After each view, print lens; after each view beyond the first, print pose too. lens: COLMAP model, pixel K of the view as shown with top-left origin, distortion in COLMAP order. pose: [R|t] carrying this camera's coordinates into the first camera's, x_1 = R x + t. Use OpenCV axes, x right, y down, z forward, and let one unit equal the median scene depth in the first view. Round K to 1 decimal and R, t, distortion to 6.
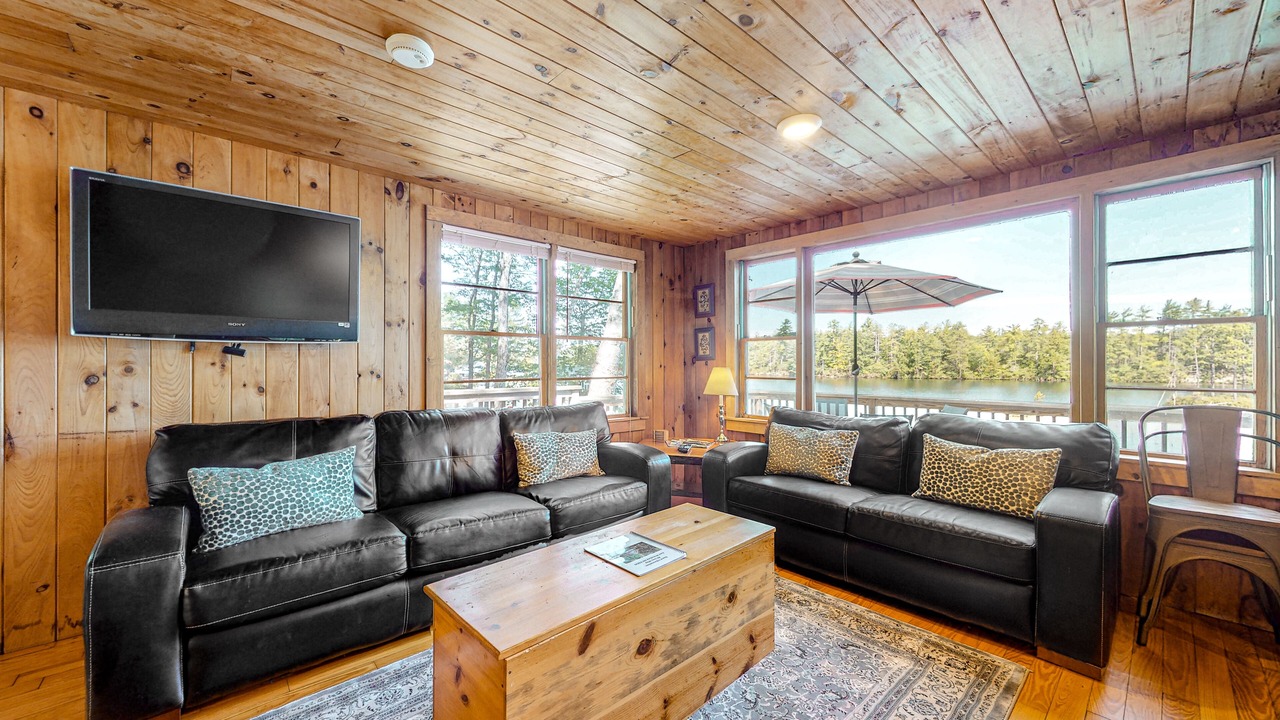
lens RADIAL K [[494.2, 0, 641.4], [0, 494.2, 361.4], [0, 0, 1]] dist [0.001691, 0.001194]
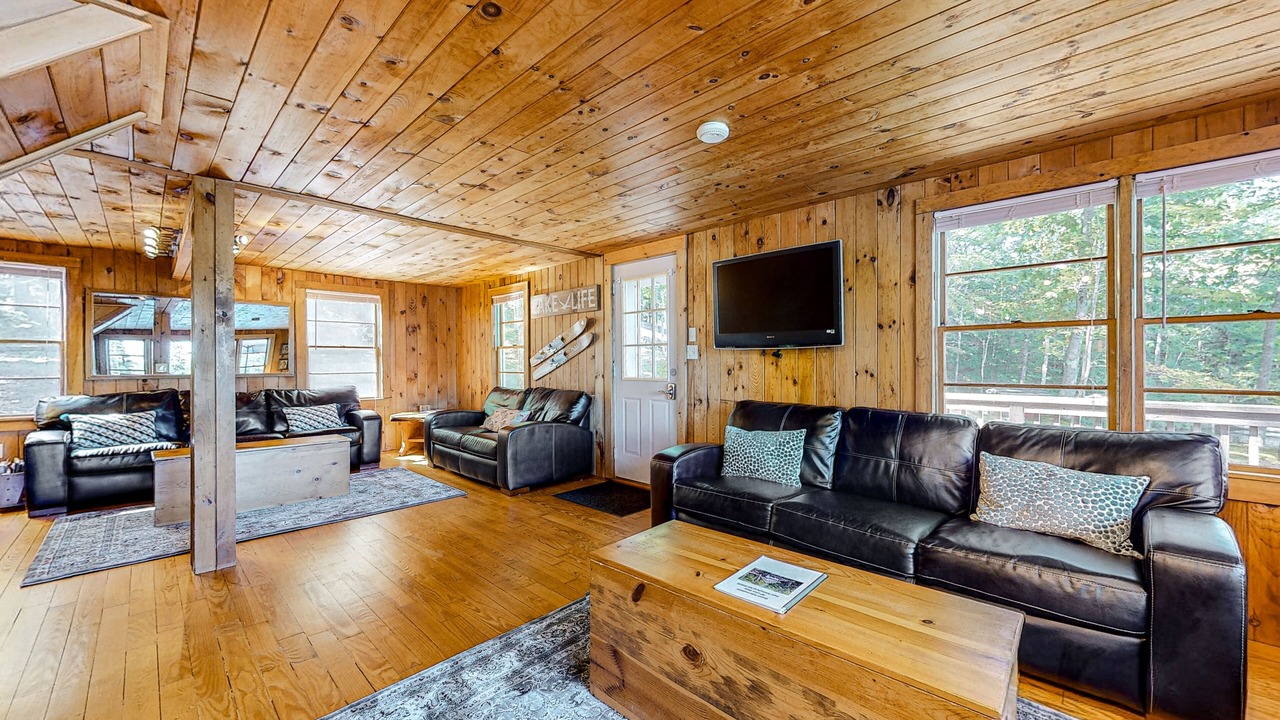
lens RADIAL K [[471.1, 0, 646.9], [0, 471.1, 361.4], [0, 0, 1]] dist [0.001040, 0.000014]
pose [[0.073273, -0.002135, -0.997310, 0.512674], [0.002634, 0.999995, -0.001948, 0.000501], [0.997308, -0.002484, 0.073278, 0.464576]]
